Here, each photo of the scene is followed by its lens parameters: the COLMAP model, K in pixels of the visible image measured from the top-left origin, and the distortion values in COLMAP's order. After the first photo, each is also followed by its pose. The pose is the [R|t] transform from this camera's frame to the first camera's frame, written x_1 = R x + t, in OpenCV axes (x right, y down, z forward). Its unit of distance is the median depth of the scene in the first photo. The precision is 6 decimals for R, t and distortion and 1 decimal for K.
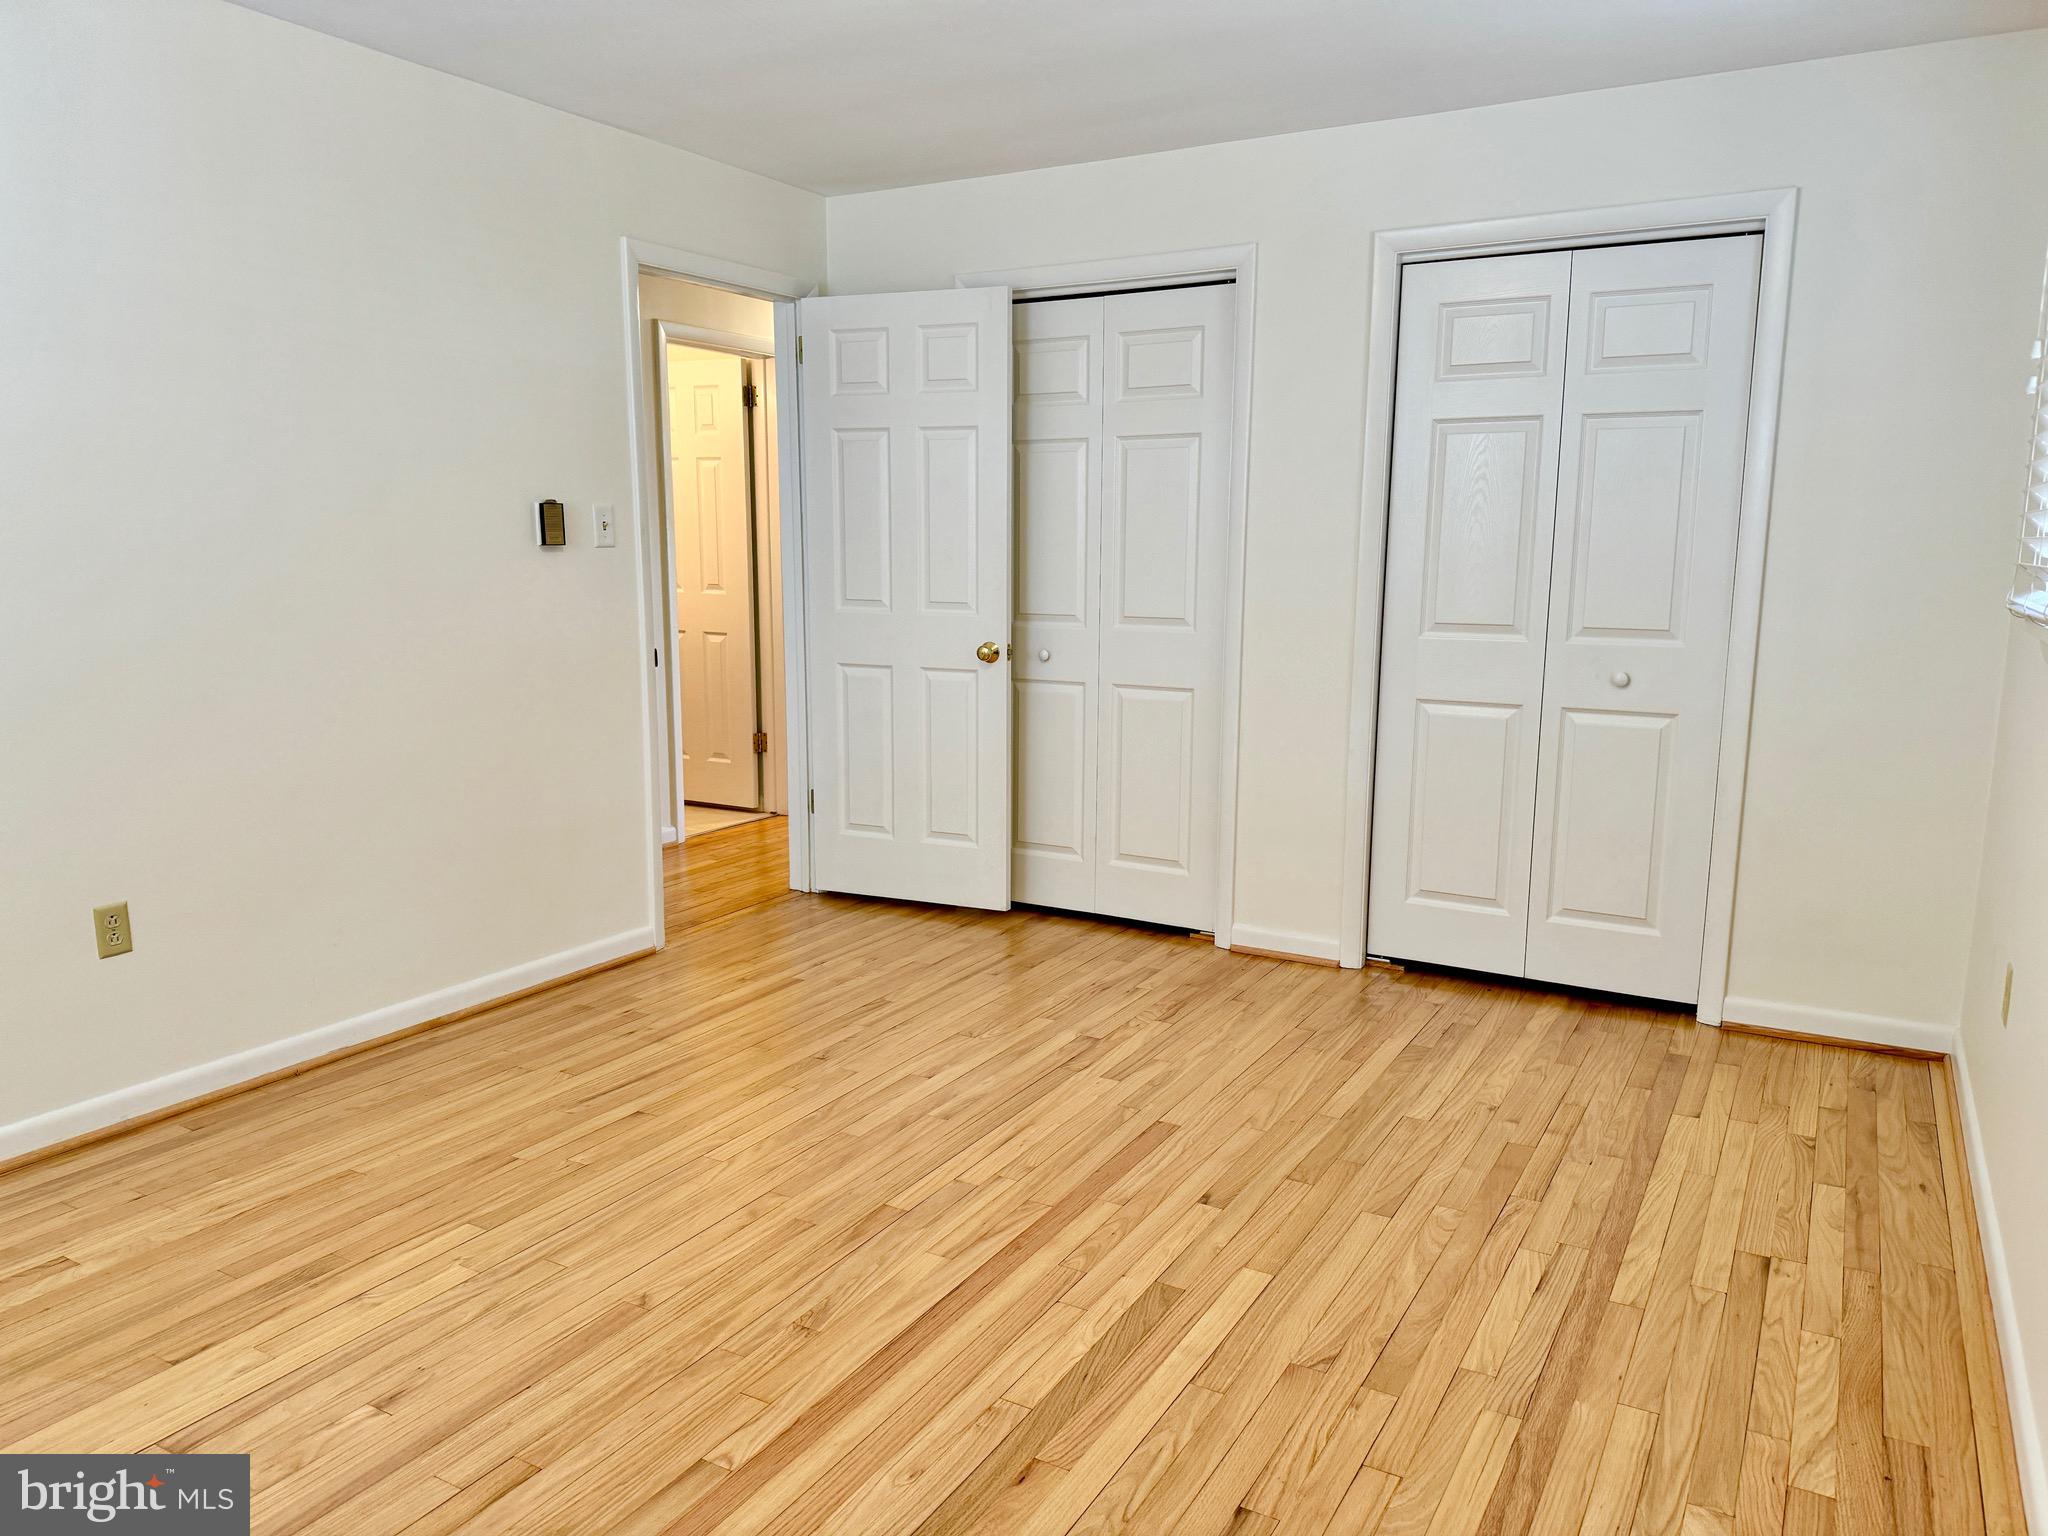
lens RADIAL K [[1435.9, 0, 1015.5], [0, 1435.9, 768.7], [0, 0, 1]] dist [0.119122, -0.179573]
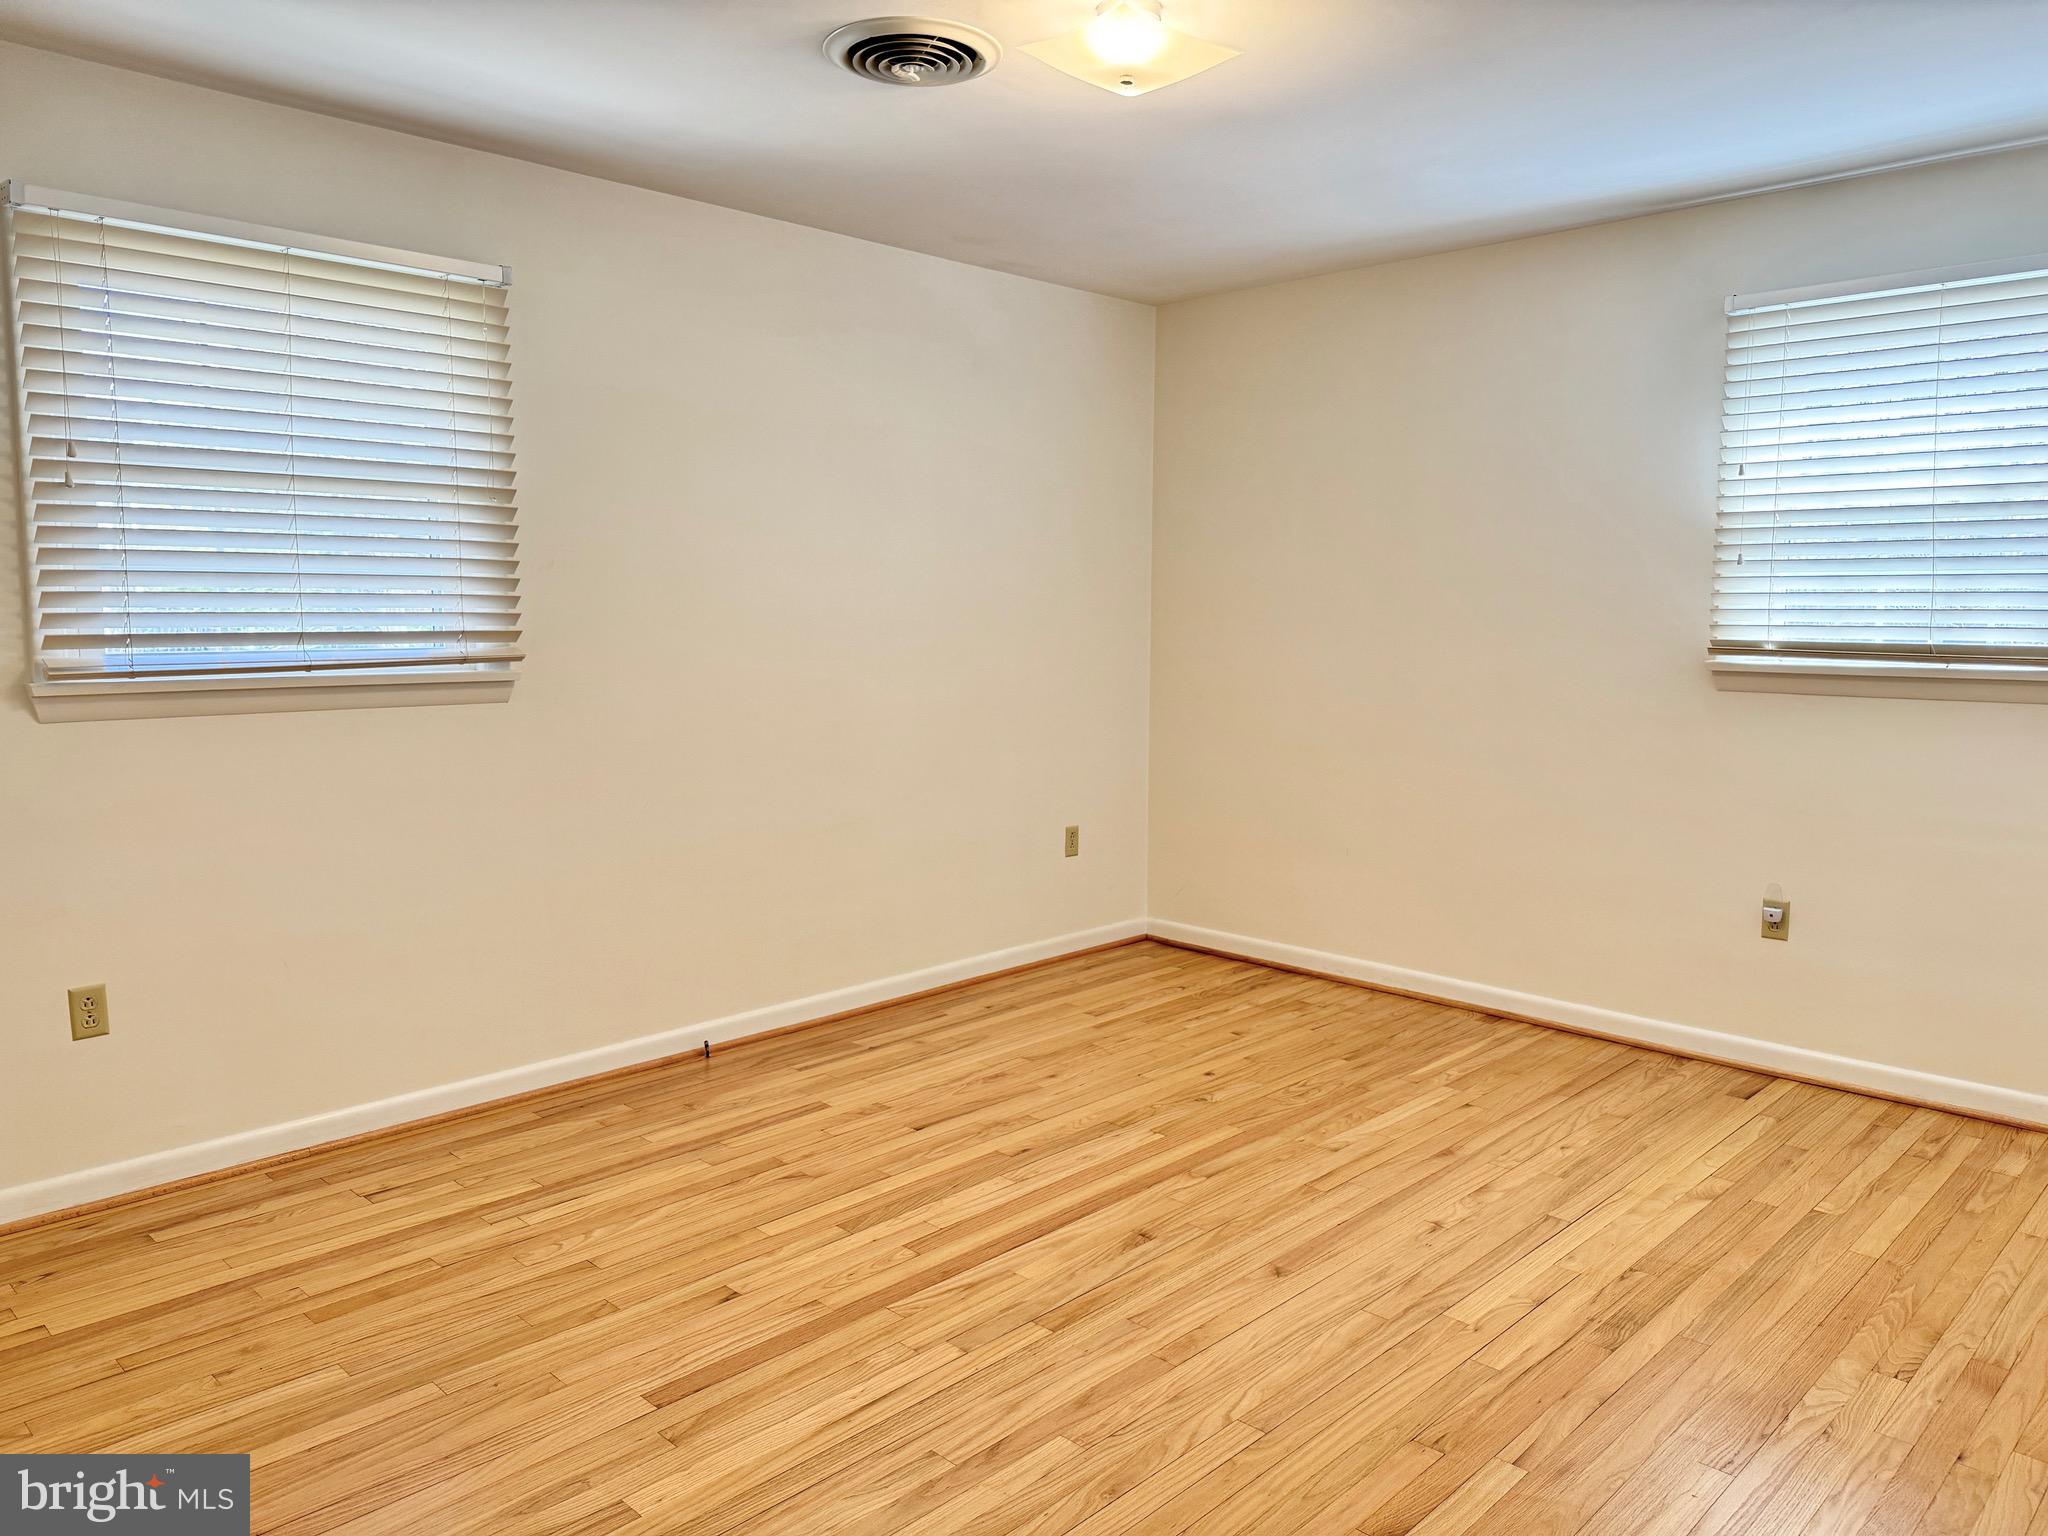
lens RADIAL K [[1435.9, 0, 1015.5], [0, 1435.9, 768.7], [0, 0, 1]] dist [0.119122, -0.179573]
pose [[-0.967418, -0.038460, 0.250247, -0.223241], [0.030159, 0.963852, 0.264724, -0.232251], [-0.251382, 0.263646, -0.931288, 1.382857]]
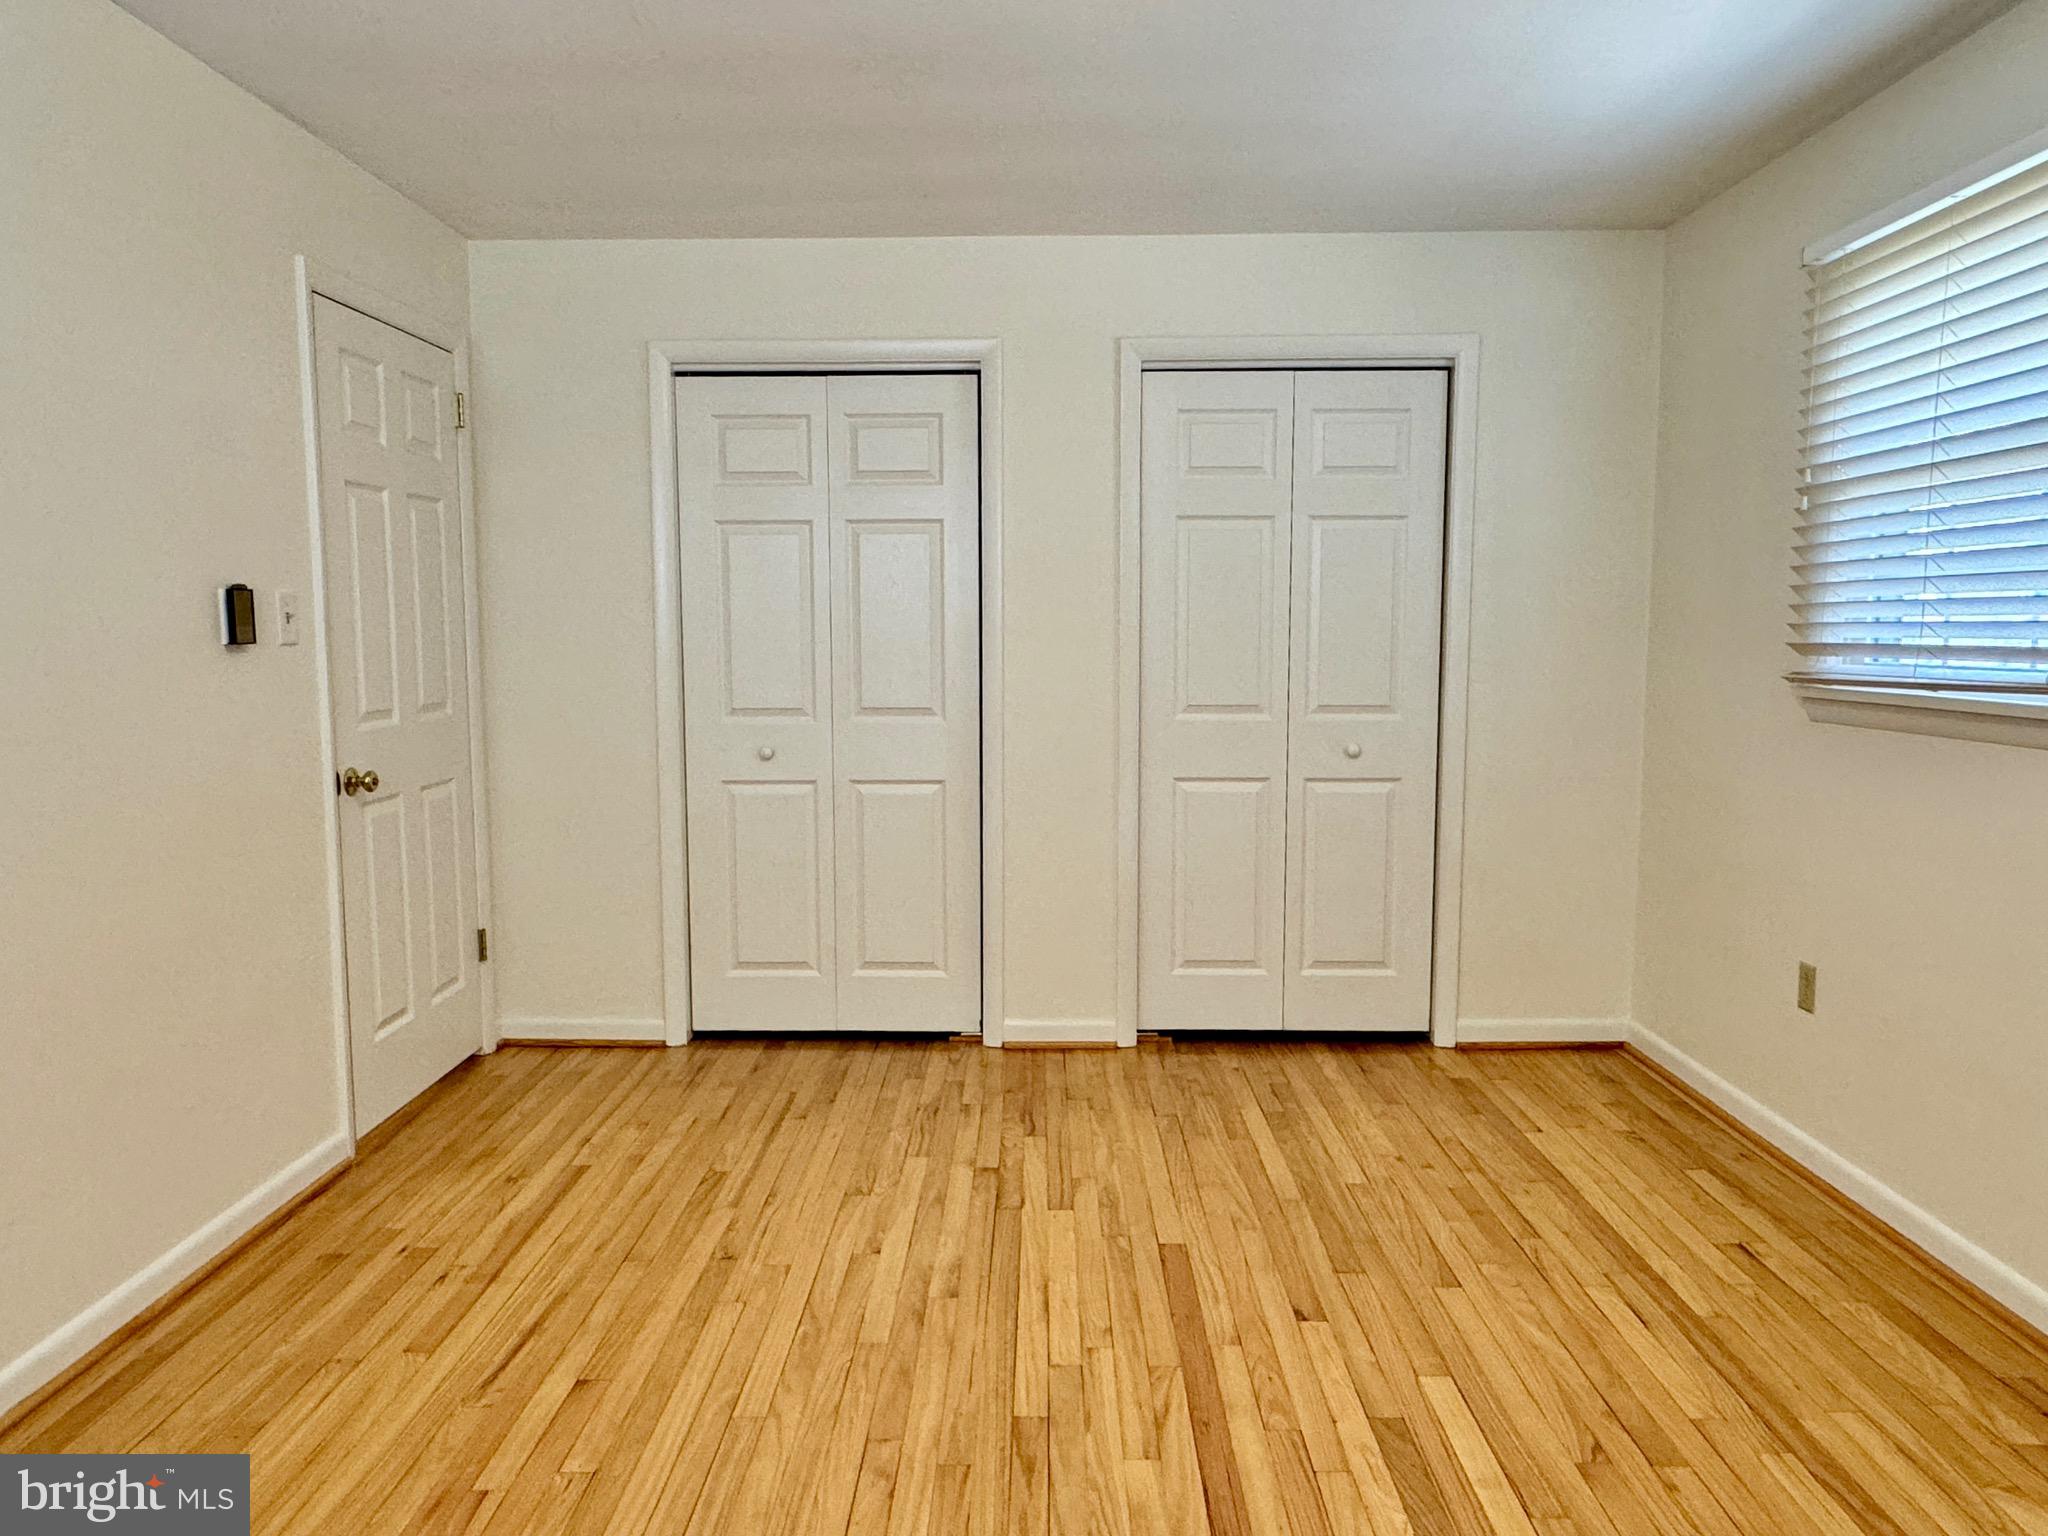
lens RADIAL K [[1391.9, 0, 1021.0], [0, 1391.9, 751.4], [0, 0, 1]] dist [0.003012, 0.004527]
pose [[0.873243, -0.051338, 0.484573, -0.354187], [0.084361, 0.995346, -0.046574, -0.034584], [-0.479927, 0.081550, 0.873510, 0.203591]]
